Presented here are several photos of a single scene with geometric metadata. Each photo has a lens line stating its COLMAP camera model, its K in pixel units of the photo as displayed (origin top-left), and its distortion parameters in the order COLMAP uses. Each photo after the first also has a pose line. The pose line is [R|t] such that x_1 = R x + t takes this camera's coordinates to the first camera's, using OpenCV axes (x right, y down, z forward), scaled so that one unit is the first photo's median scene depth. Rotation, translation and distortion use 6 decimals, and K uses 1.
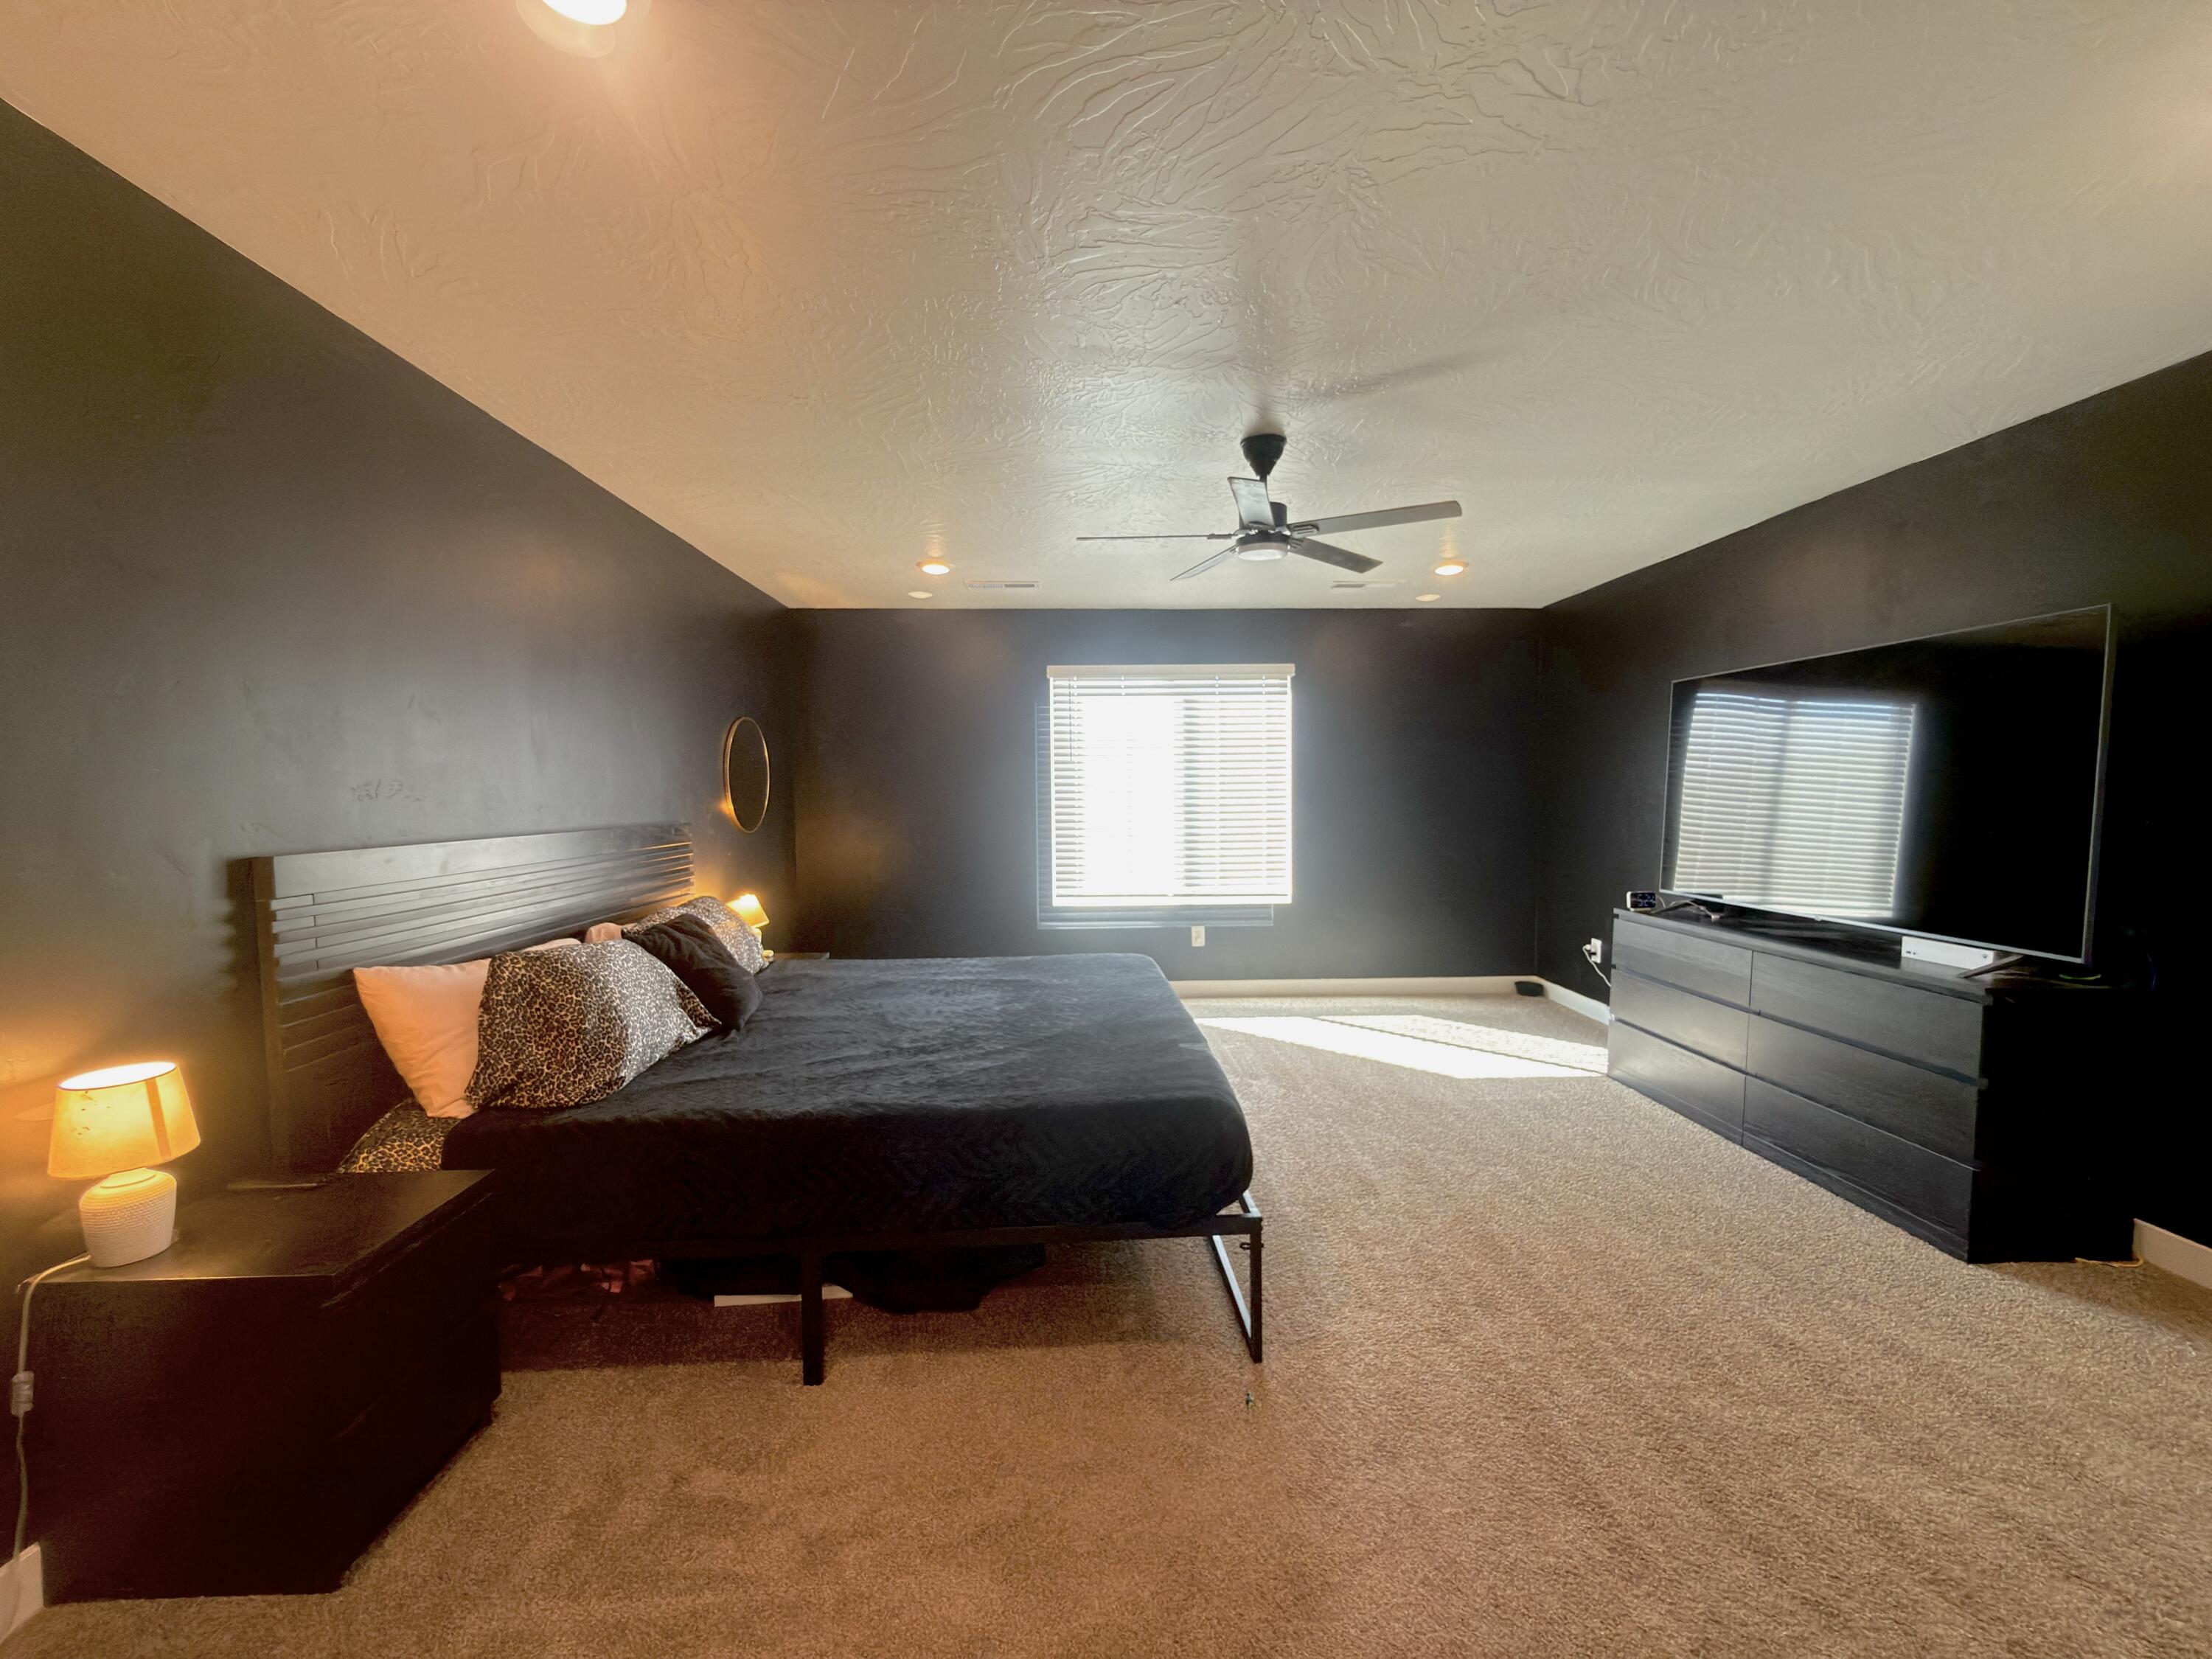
lens RADIAL K [[880.4, 0, 1104.9], [0, 880.4, 831.4], [0, 0, 1]] dist [-0.001485, -0.000050]
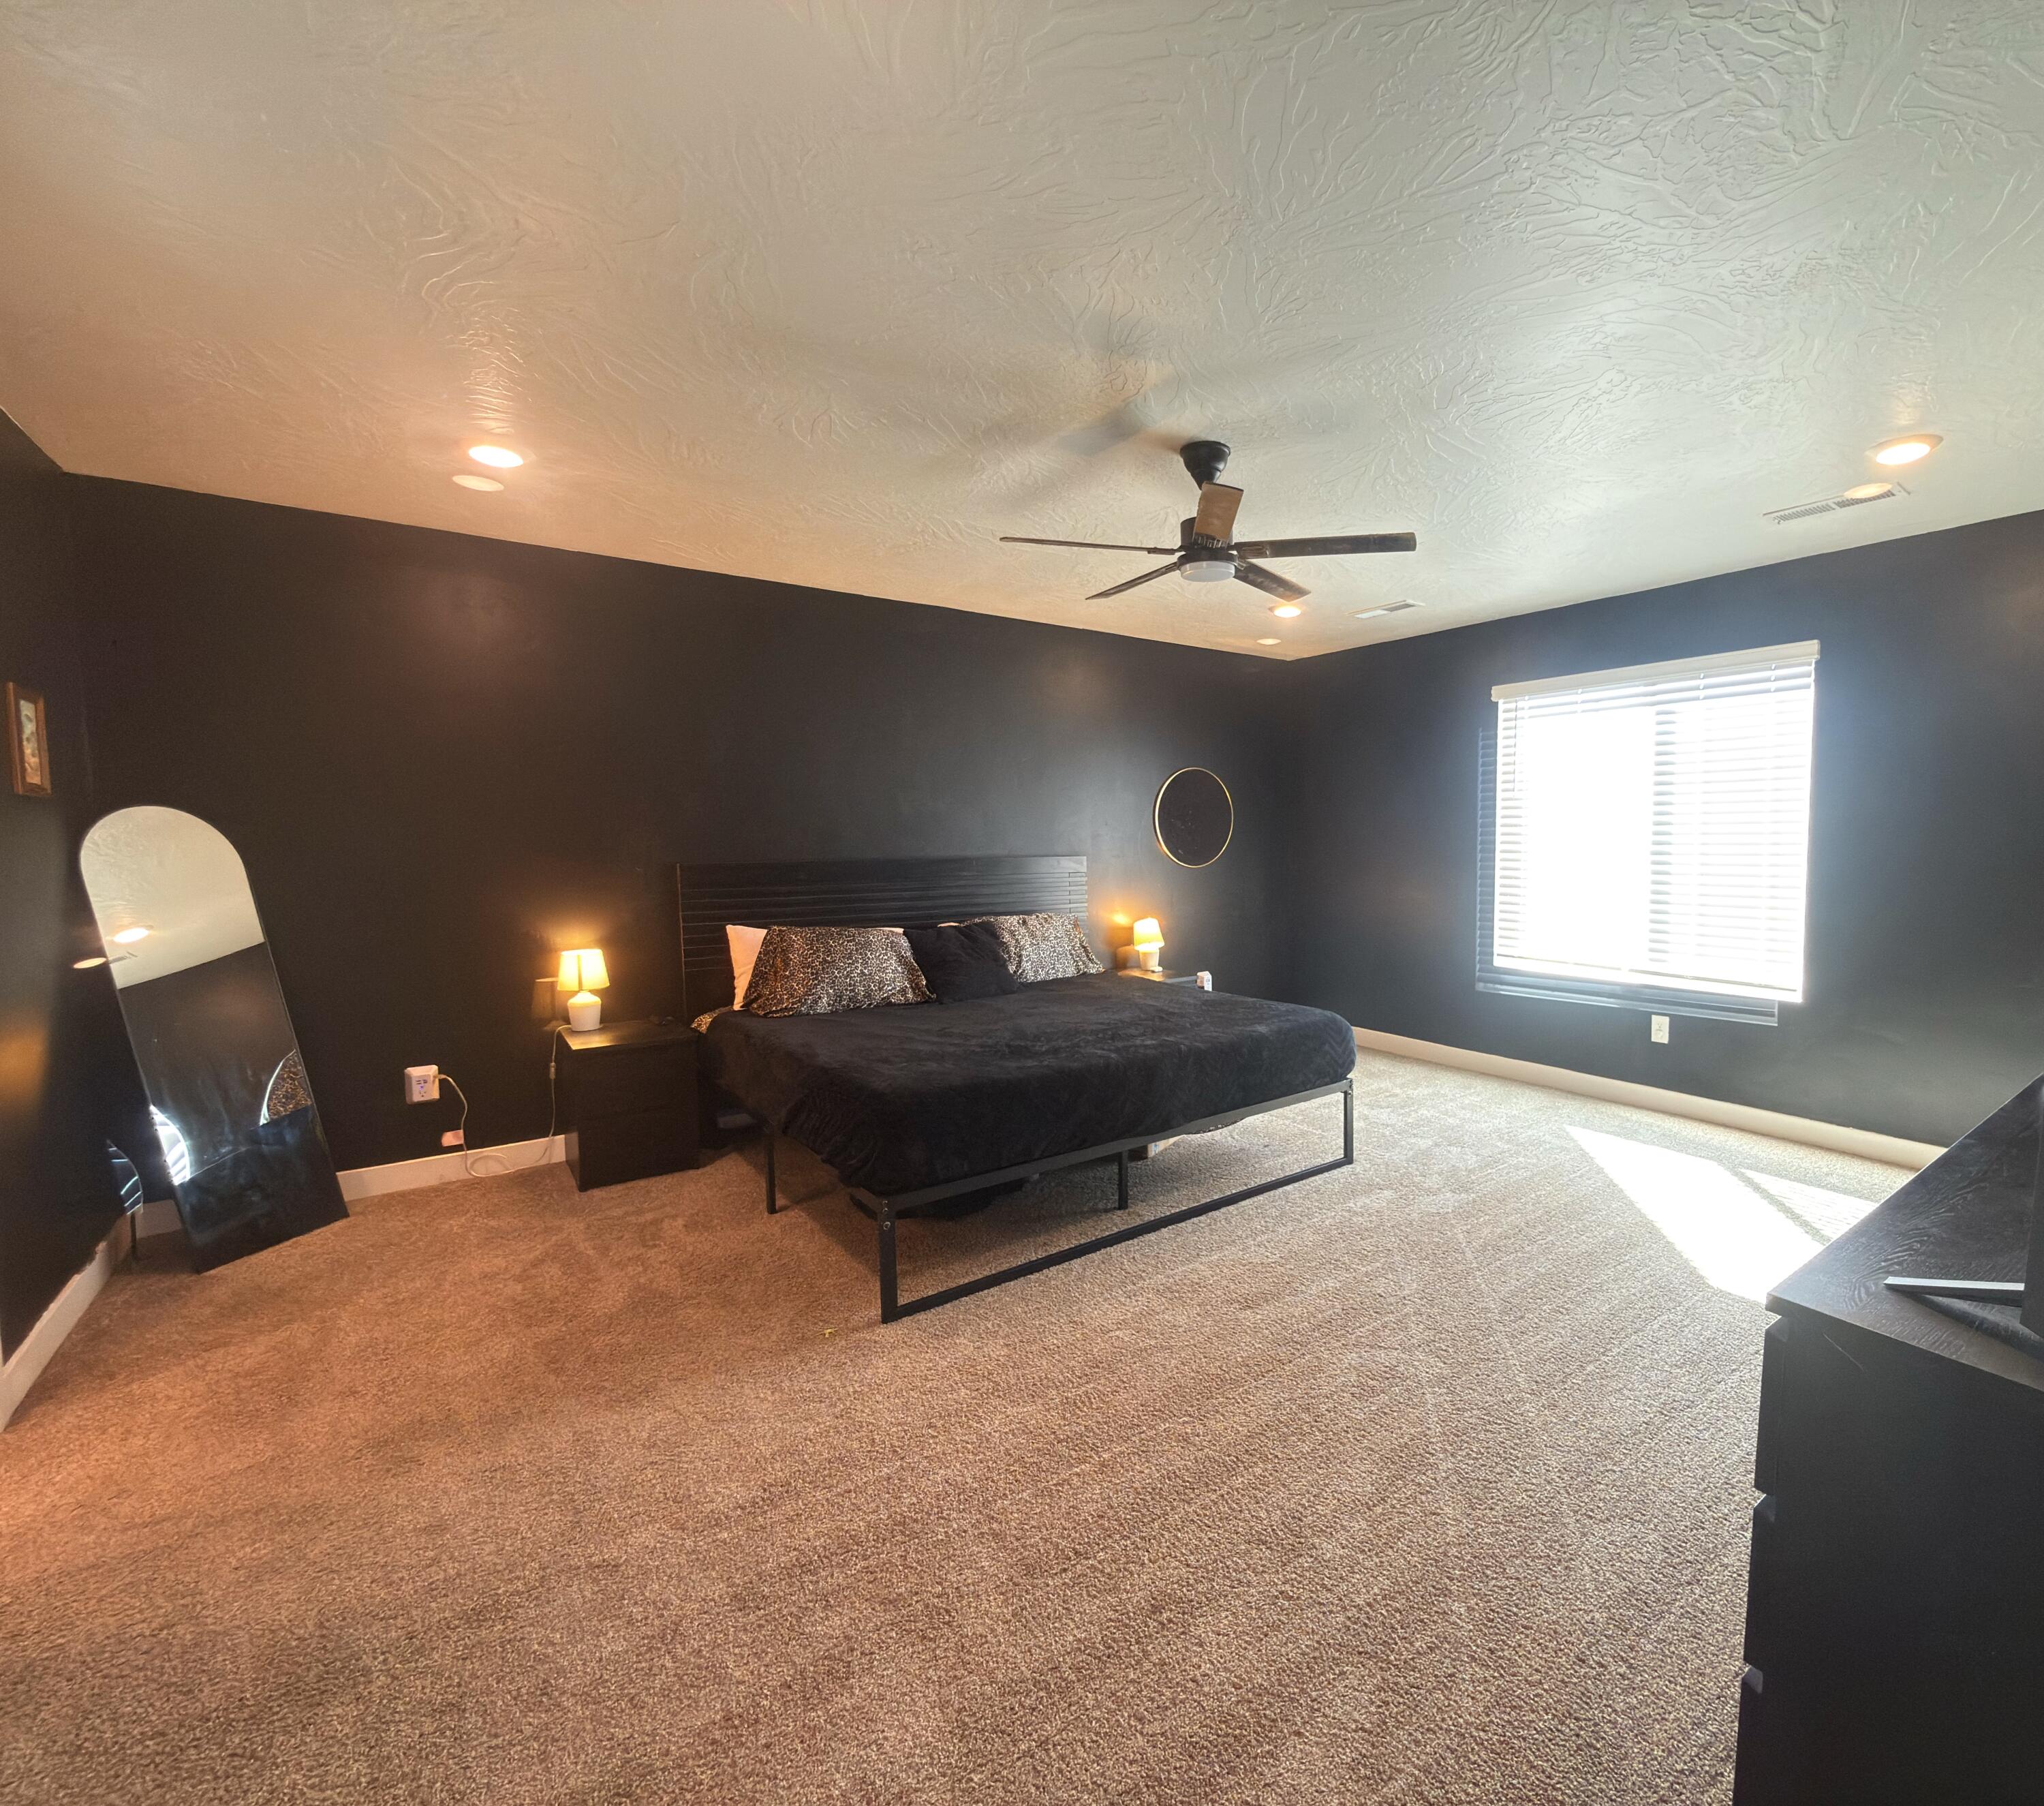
lens RADIAL K [[958.8, 0, 1211.9], [0, 958.8, 897.3], [0, 0, 1]] dist [-0.000702, -0.000151]
pose [[0.610027, 0.058879, -0.790190, 0.566639], [-0.041412, 0.998242, 0.042412, -0.011981], [0.791298, 0.006851, 0.611392, 0.227846]]
